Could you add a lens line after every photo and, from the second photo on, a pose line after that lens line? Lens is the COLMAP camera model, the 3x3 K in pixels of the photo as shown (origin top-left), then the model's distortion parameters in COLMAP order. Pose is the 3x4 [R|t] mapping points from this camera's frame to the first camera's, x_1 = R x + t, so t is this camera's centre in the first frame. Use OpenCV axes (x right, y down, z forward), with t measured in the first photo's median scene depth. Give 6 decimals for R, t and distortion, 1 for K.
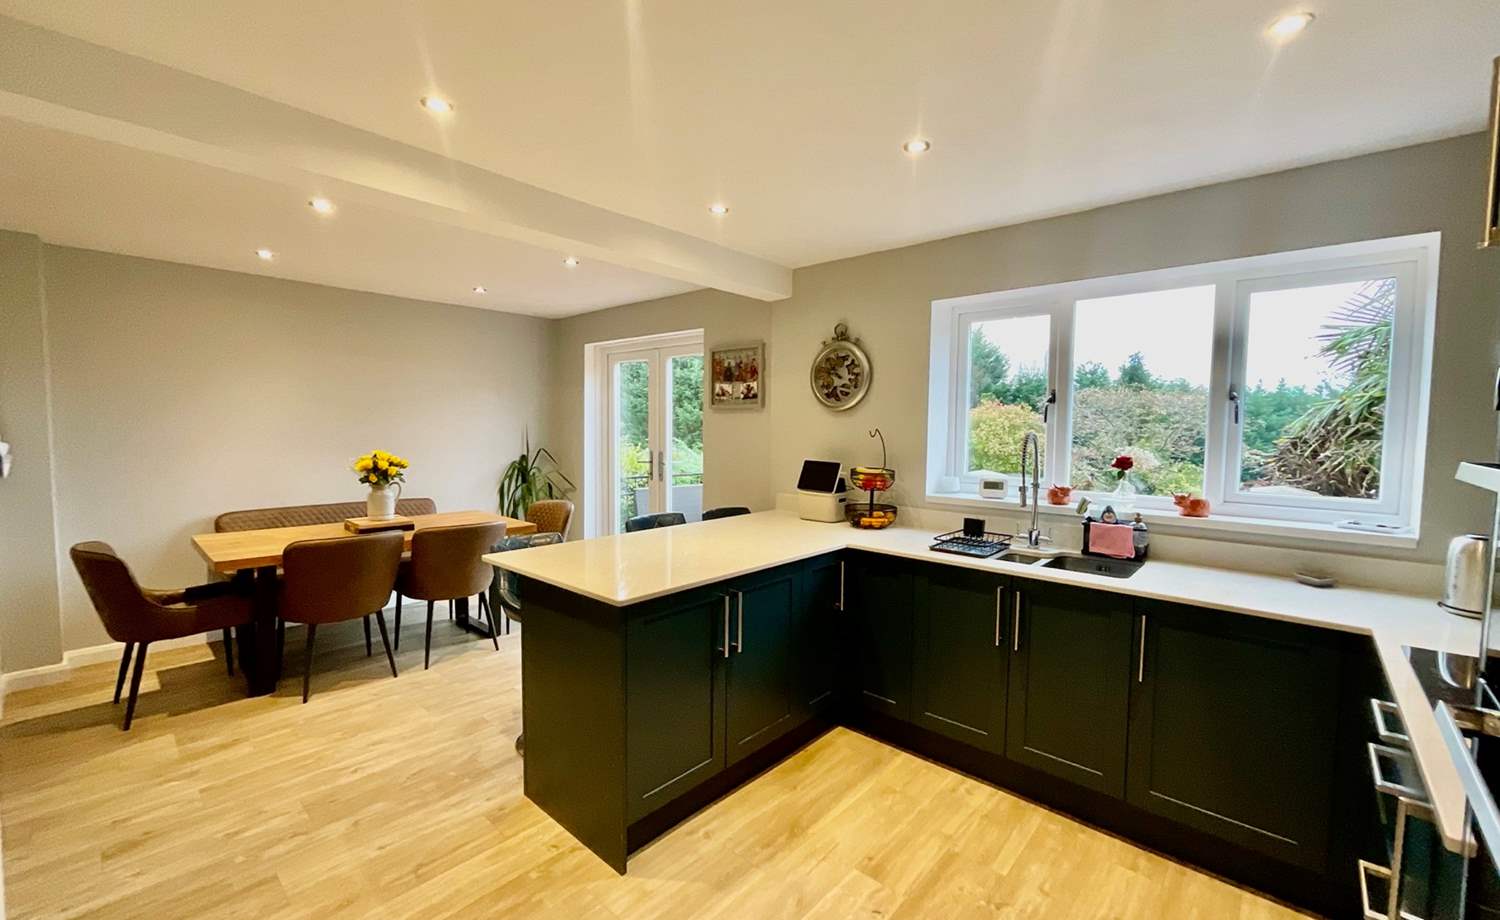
lens RADIAL K [[608.0, 0, 750.2], [0, 608.0, 461.1], [0, 0, 1]] dist [-0.000426, 0.000365]
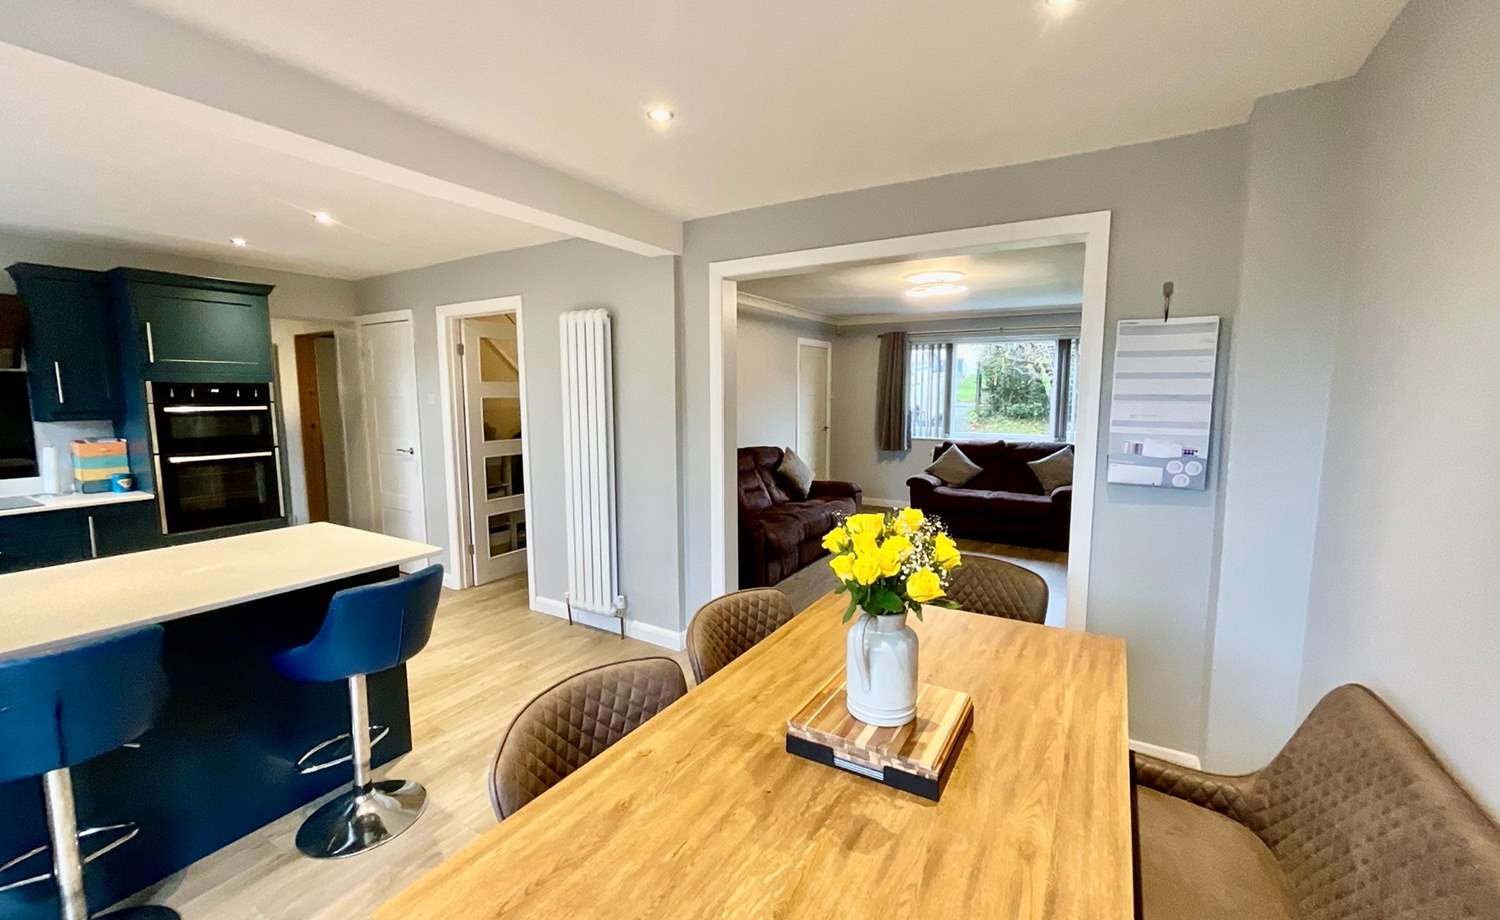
lens RADIAL K [[608.0, 0, 750.2], [0, 608.0, 461.1], [0, 0, 1]] dist [-0.000426, 0.000365]
pose [[-0.979037, 0.013901, -0.203206, -0.504609], [-0.020713, 0.985702, 0.167221, -0.101196], [0.202625, 0.167925, -0.964751, 1.402200]]
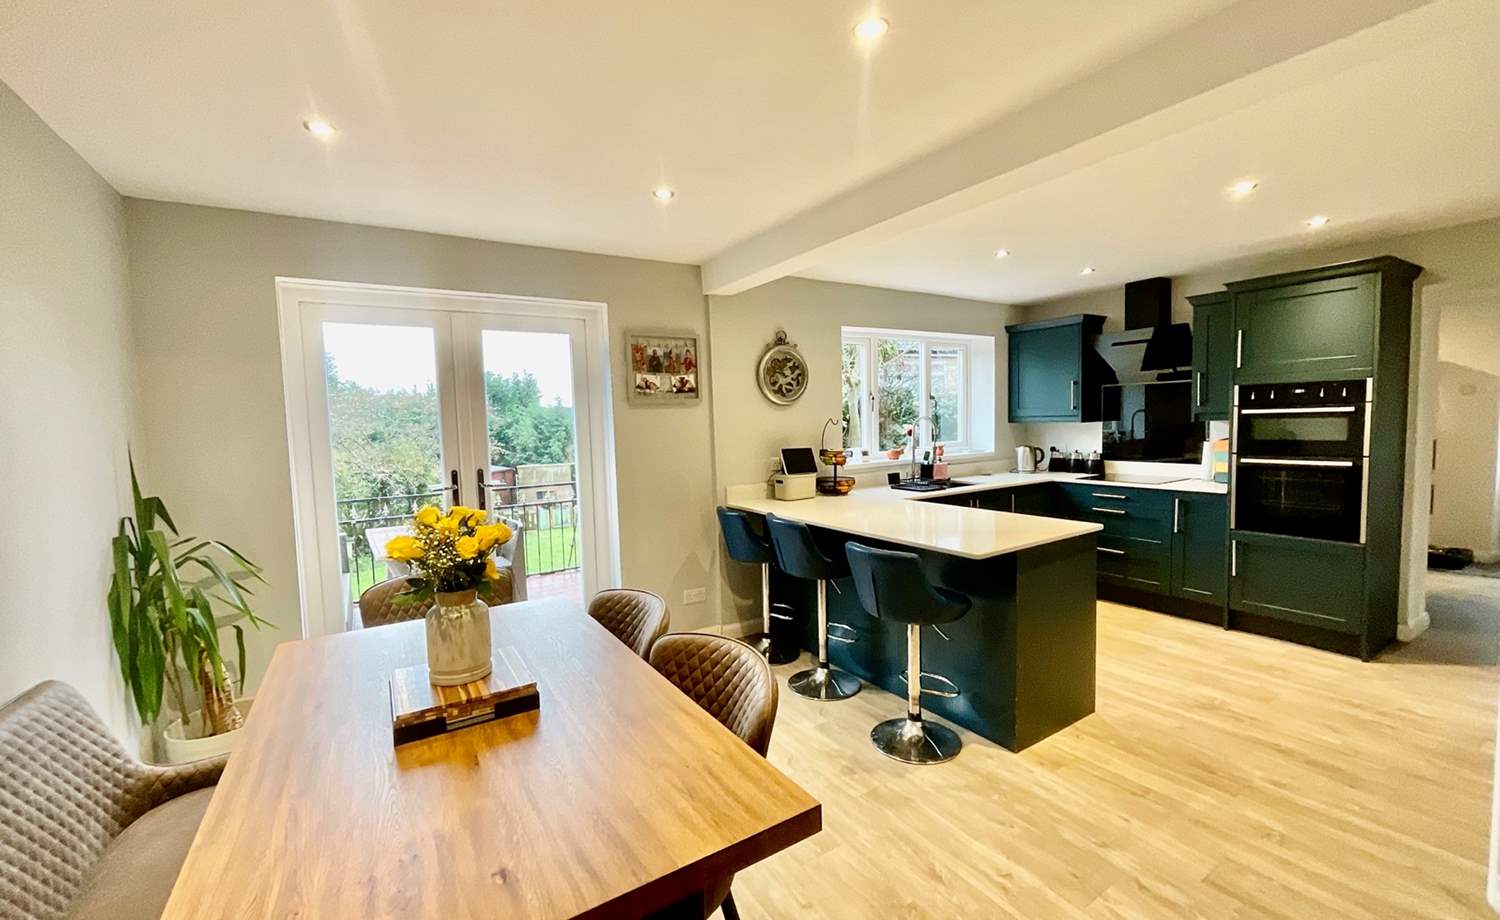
lens RADIAL K [[608.0, 0, 750.2], [0, 608.0, 461.1], [0, 0, 1]] dist [-0.000426, 0.000365]
pose [[0.259049, -0.082684, 0.962319, -1.008105], [0.090889, 0.993995, 0.060939, -0.052882], [-0.961578, 0.071678, 0.265008, 0.763123]]
